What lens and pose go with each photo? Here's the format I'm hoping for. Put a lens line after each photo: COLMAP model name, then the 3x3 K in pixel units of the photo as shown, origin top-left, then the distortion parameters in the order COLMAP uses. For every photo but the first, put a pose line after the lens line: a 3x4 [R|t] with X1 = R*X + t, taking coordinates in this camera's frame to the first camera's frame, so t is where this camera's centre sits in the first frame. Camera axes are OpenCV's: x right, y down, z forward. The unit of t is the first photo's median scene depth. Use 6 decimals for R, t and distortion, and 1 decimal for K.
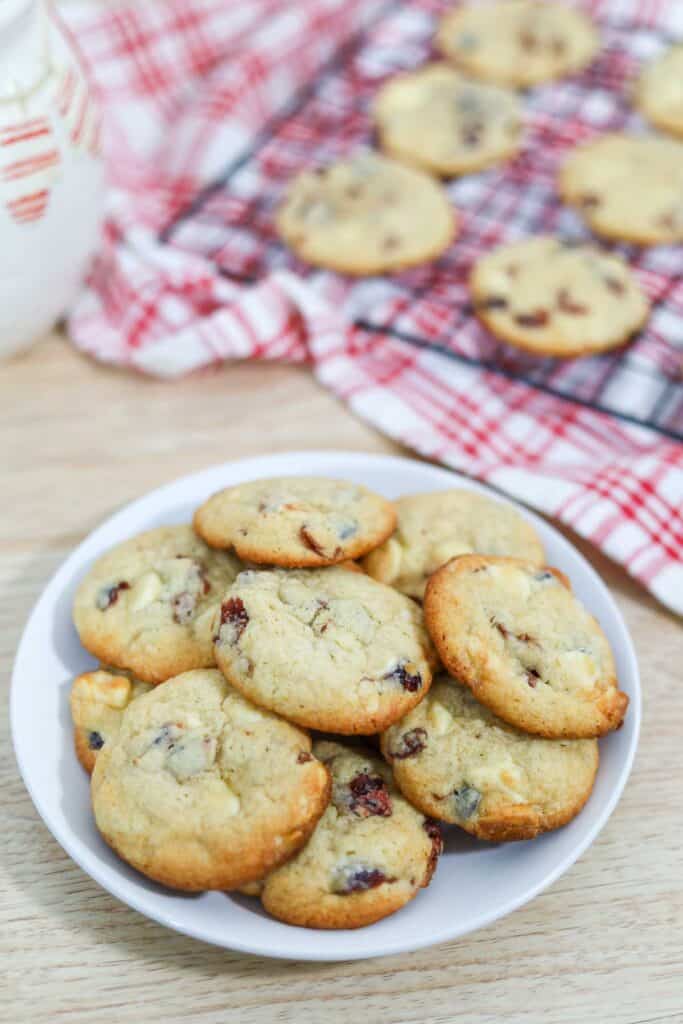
lens RADIAL K [[1667.3, 0, 325.3], [0, 1667.3, 502.6], [0, 0, 1]] dist [0.004747, 0.000000]
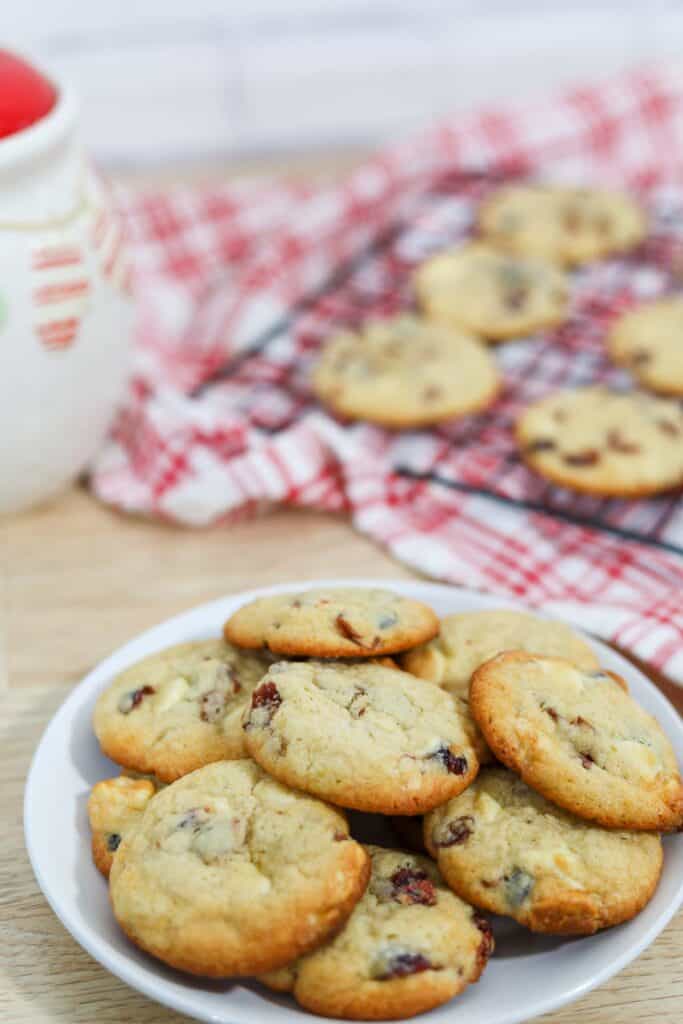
lens RADIAL K [[1939.6, 0, 321.8], [0, 1939.6, 462.1], [0, 0, 1]] dist [0.010608, 0.000000]
pose [[0.999708, -0.005006, -0.023648, 0.003099], [-0.000980, 0.969116, -0.246603, 0.207850], [0.024152, 0.246554, 0.968828, -0.089699]]
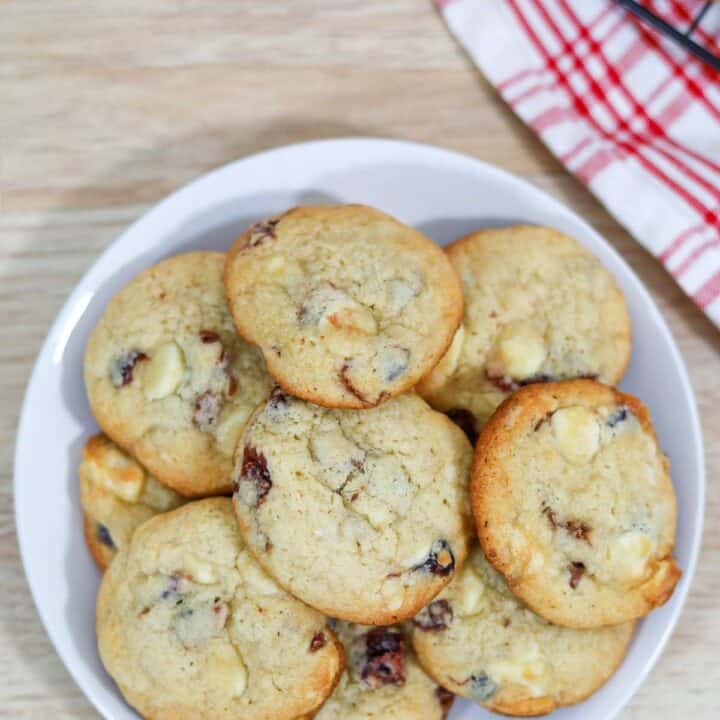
lens RADIAL K [[1758.1, 0, 352.5], [0, 1758.1, 363.6], [0, 0, 1]] dist [0.006939, 0.000000]
pose [[0.993478, 0.113411, -0.011819, 0.001033], [-0.083021, 0.790494, 0.606817, -0.553912], [0.078162, -0.601878, 0.794754, 0.292556]]
